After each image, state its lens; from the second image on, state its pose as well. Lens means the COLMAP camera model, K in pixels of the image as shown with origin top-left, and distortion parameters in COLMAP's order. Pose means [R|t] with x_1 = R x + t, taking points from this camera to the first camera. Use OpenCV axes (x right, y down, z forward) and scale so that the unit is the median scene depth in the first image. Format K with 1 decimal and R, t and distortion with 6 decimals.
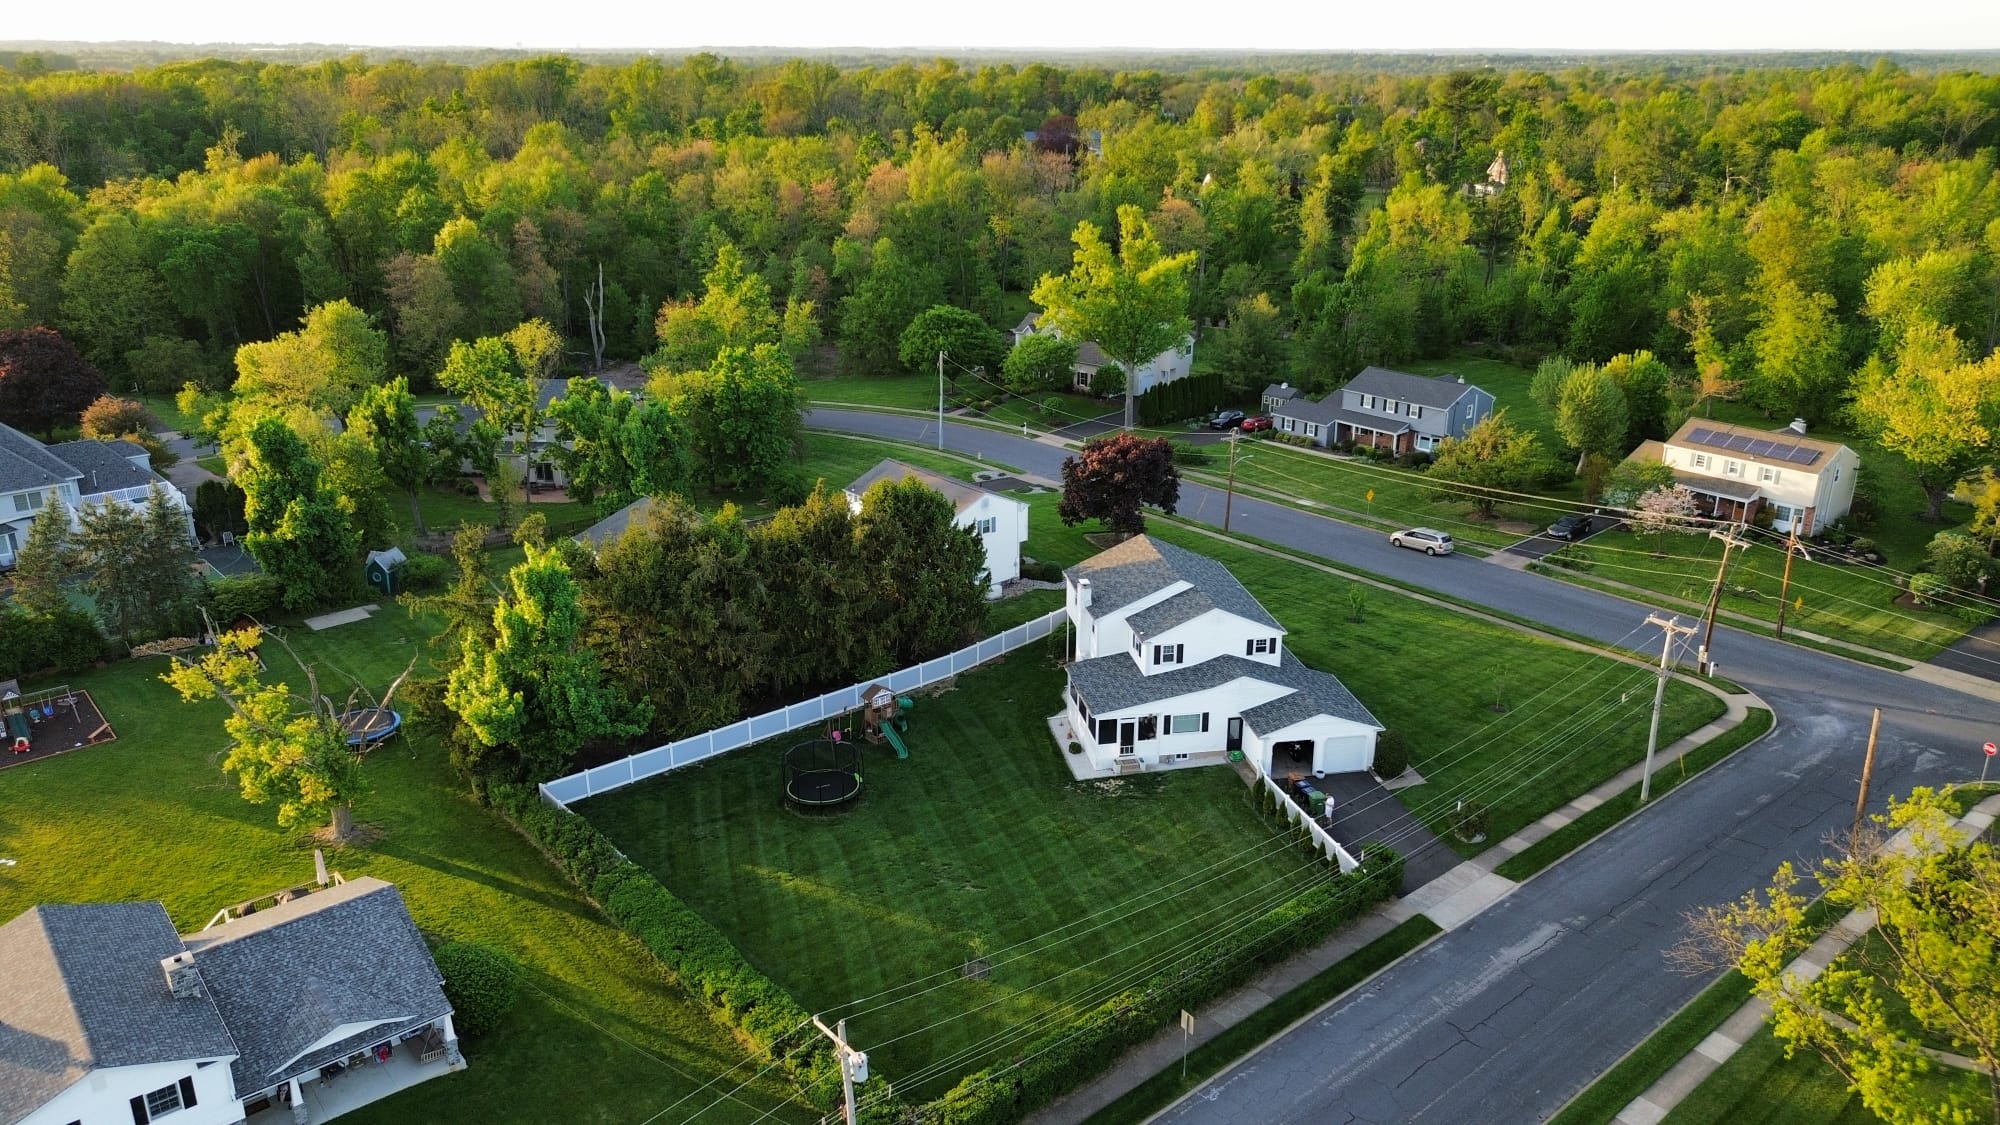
lens RADIAL K [[1427.3, 0, 1000.0], [0, 1427.3, 562.5], [0, 0, 1]] dist [0.002575, 0.000073]
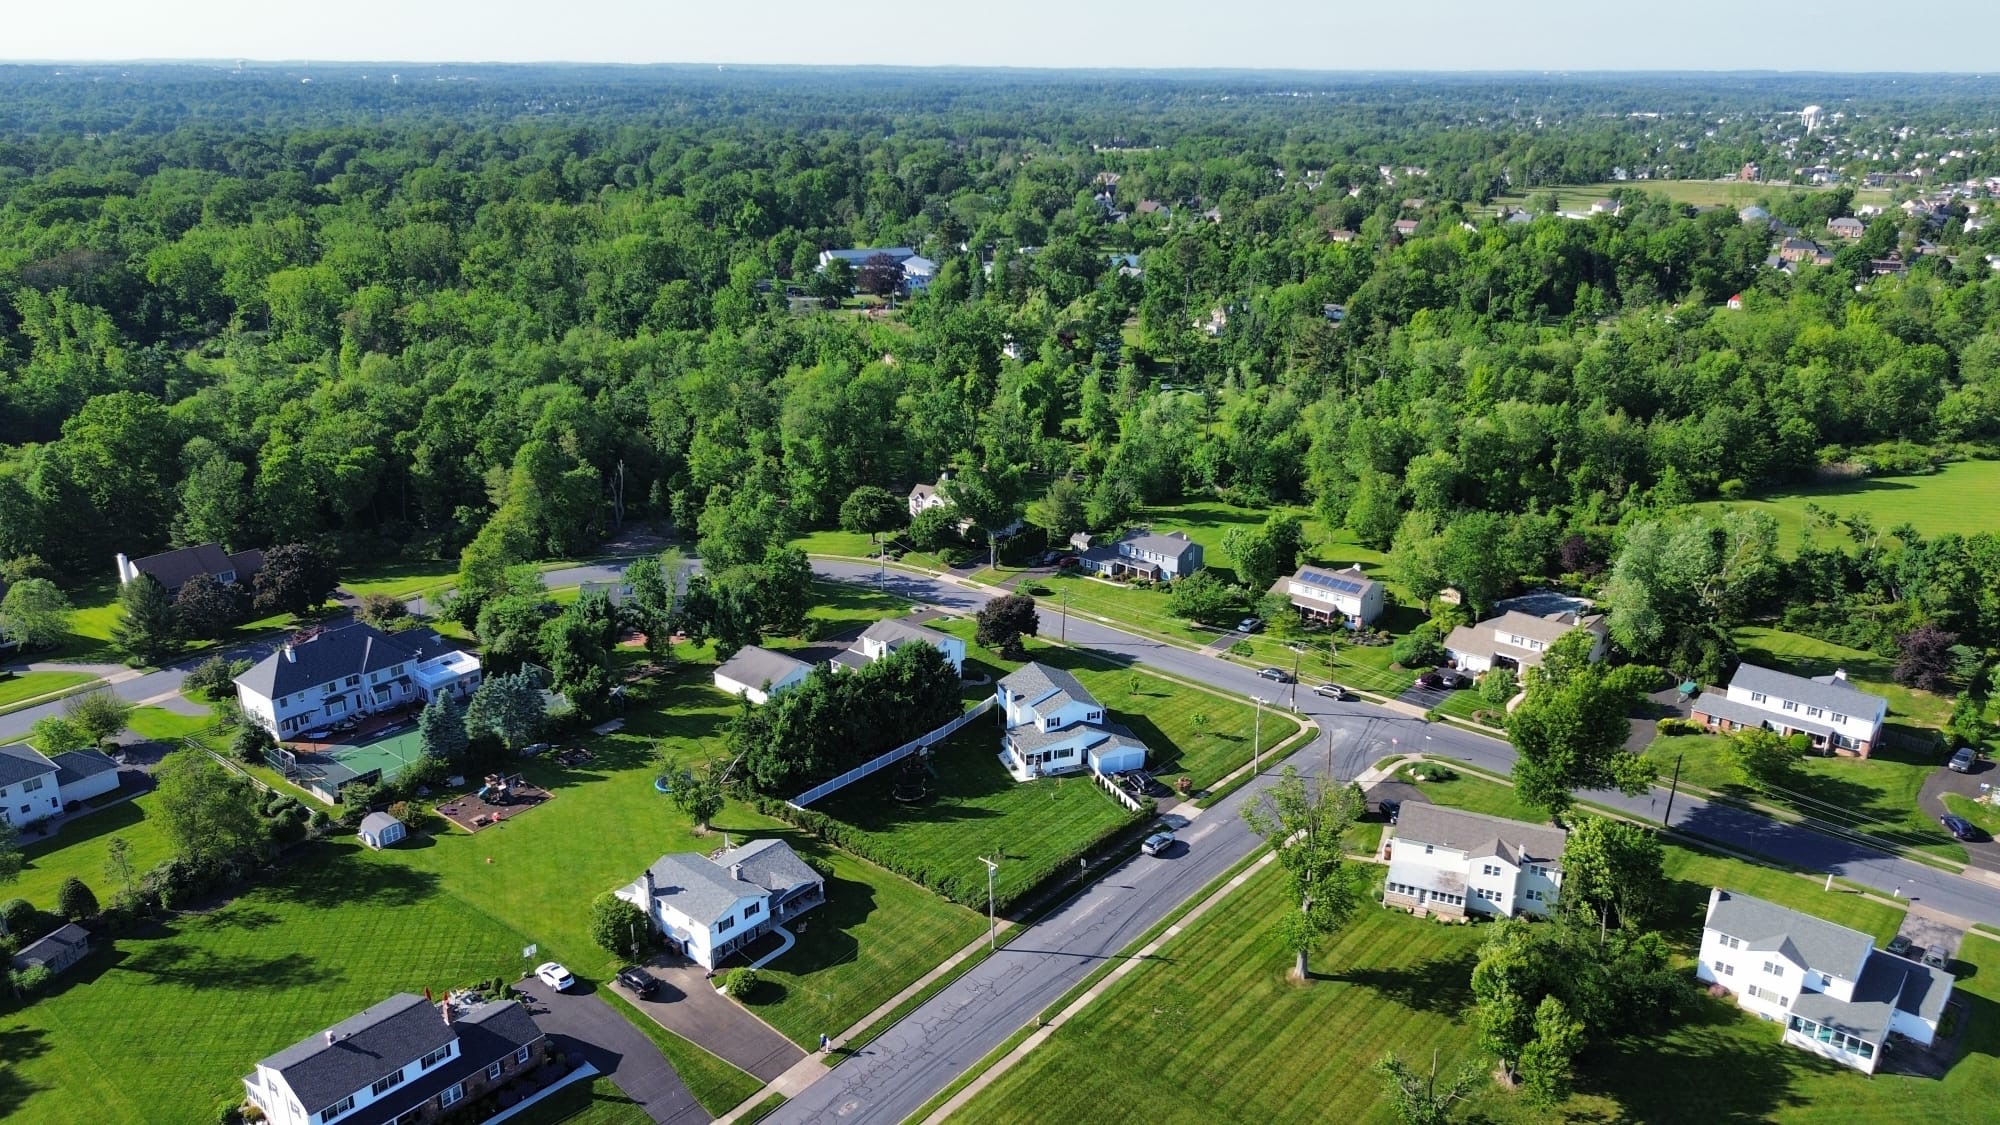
lens RADIAL K [[1427.3, 0, 1000.0], [0, 1427.3, 562.5], [0, 0, 1]] dist [0.002575, 0.000073]
pose [[0.986845, -0.048053, 0.154360, -0.286816], [0.048151, 0.998835, 0.003110, -0.189898], [-0.154330, 0.004363, 0.988010, -1.151425]]
